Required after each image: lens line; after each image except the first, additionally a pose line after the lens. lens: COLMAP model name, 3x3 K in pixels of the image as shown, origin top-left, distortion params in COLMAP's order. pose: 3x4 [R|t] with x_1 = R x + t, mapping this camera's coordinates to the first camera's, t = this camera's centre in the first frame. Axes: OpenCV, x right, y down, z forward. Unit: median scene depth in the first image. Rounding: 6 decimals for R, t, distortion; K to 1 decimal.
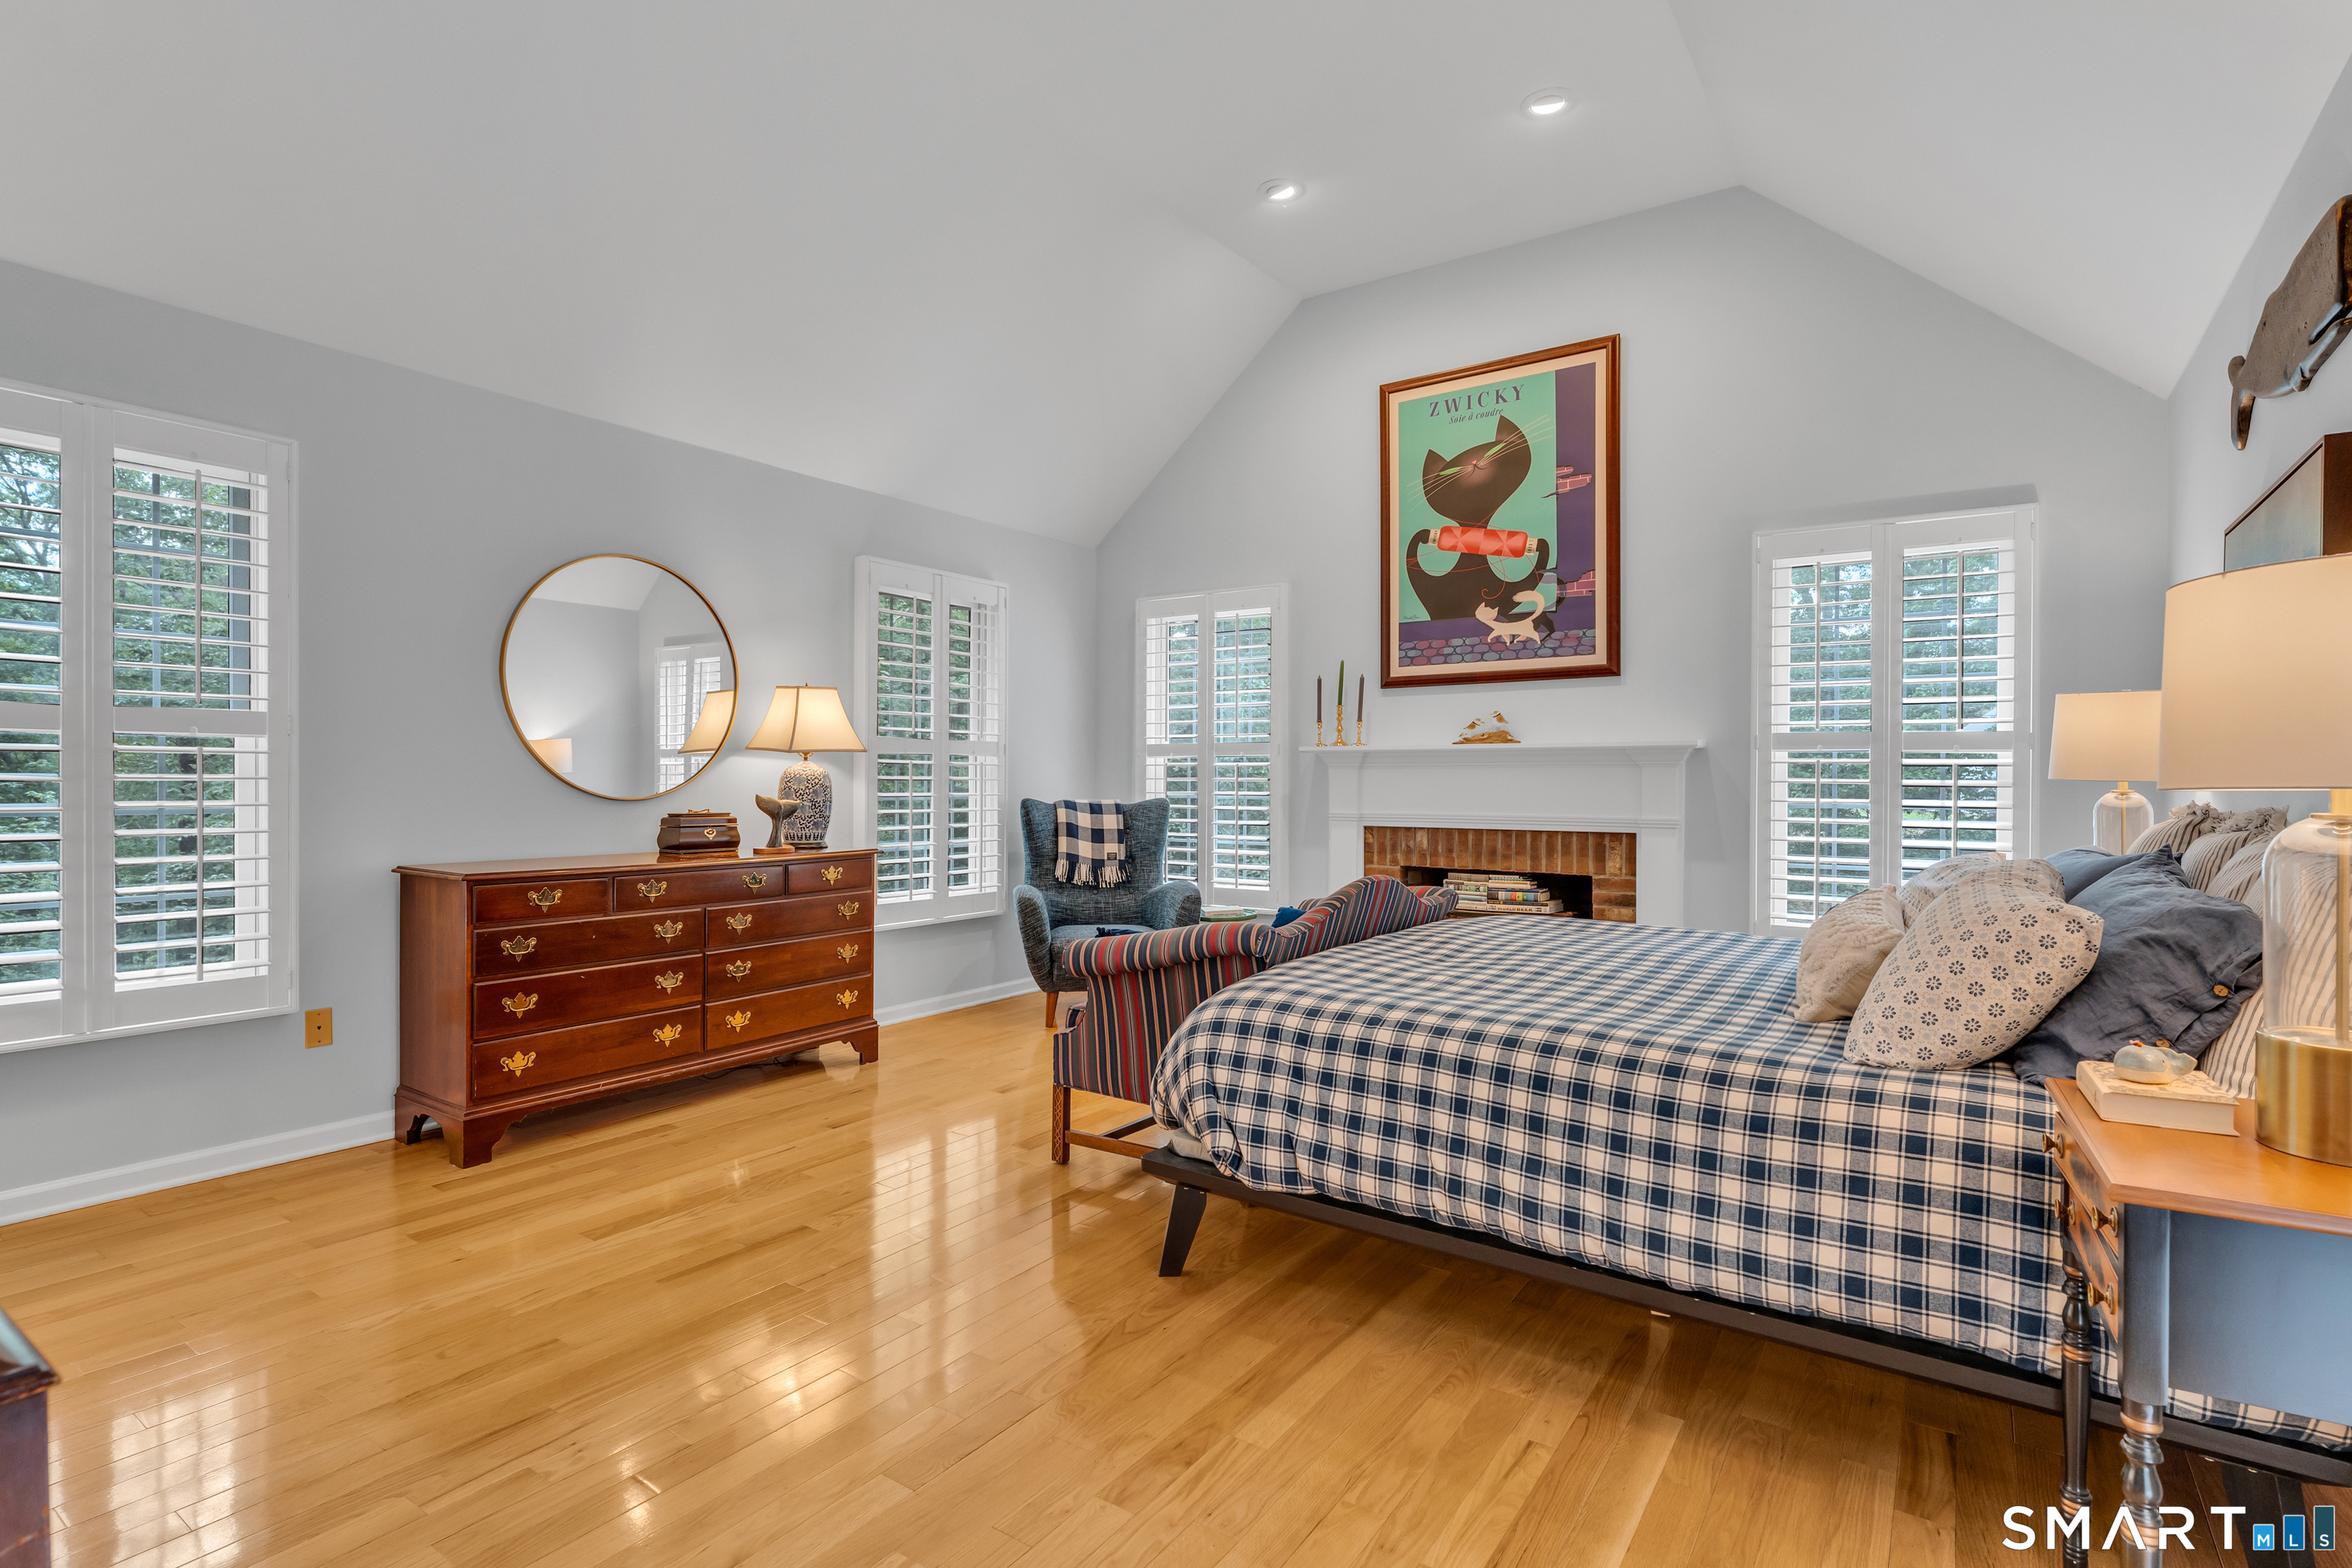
lens RADIAL K [[1142.5, 0, 1166.8], [0, 1142.5, 793.8], [0, 0, 1]] dist [-0.004349, -0.000668]
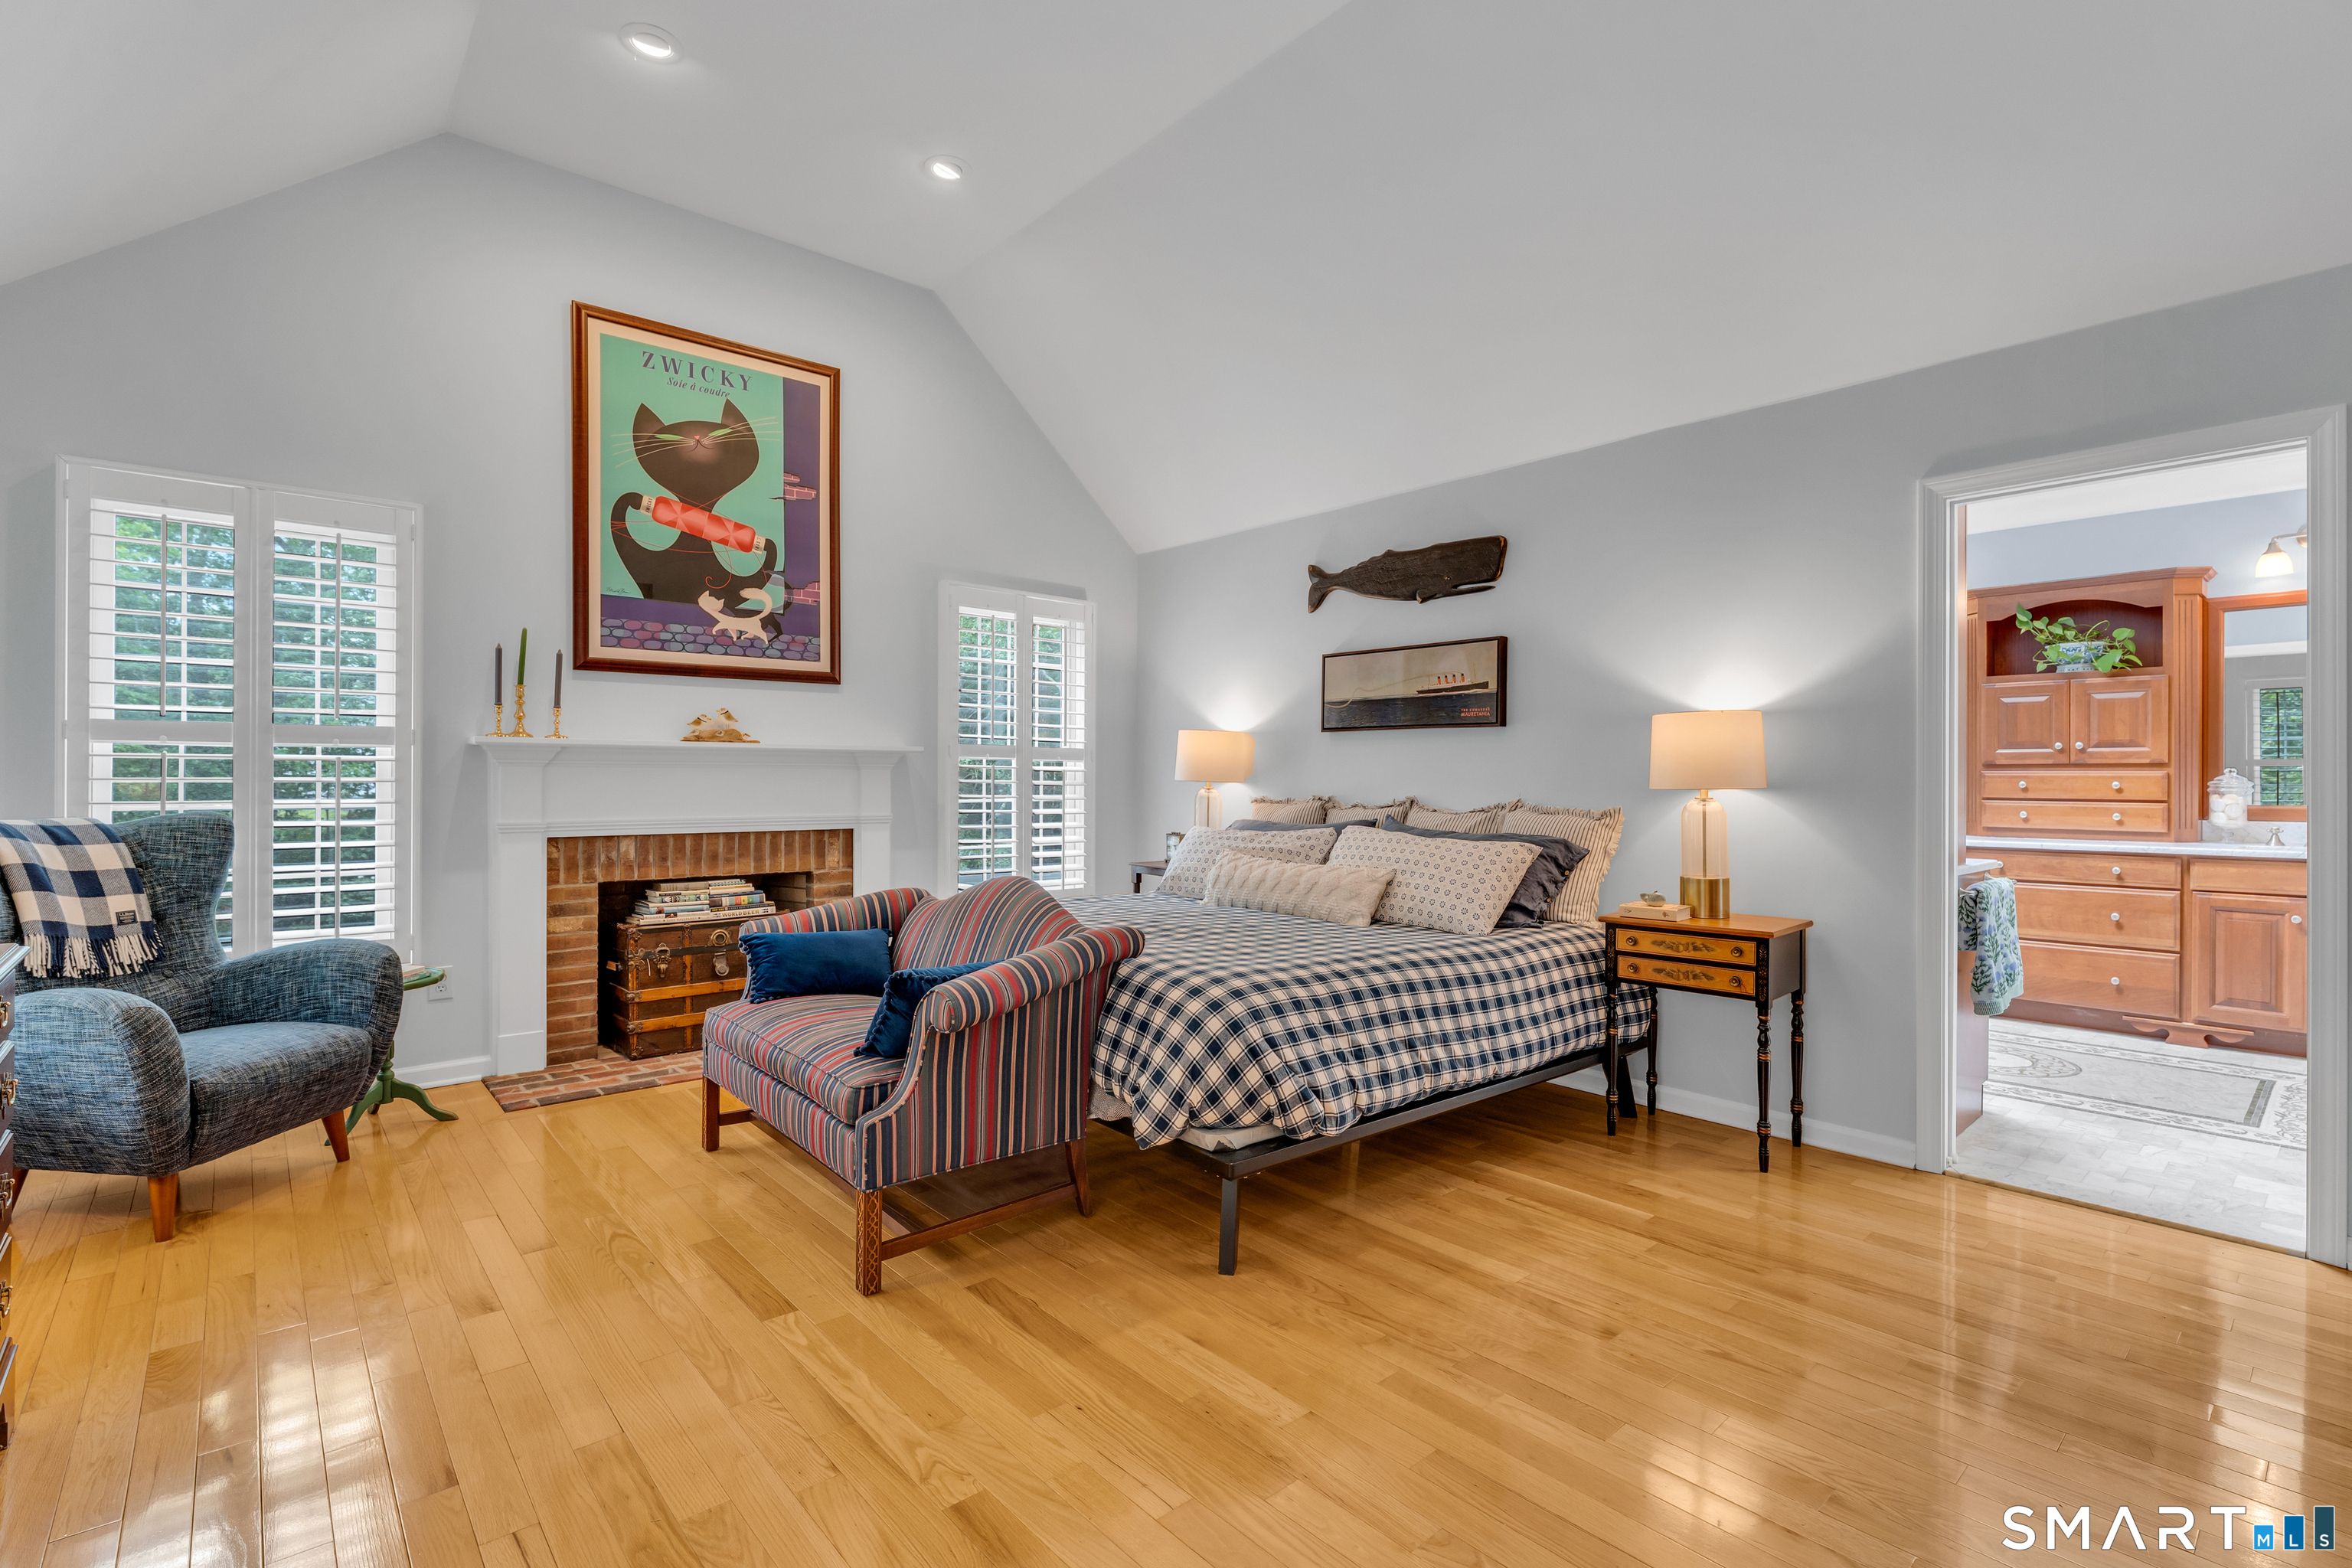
lens RADIAL K [[1073.1, 0, 1167.8], [0, 1073.1, 783.3], [0, 0, 1]] dist [0.002140, -0.000417]
pose [[0.252859, -0.005655, 0.967487, -0.482428], [0.009650, 0.999948, 0.003323, -0.009177], [-0.967455, 0.008496, 0.252901, 0.416342]]
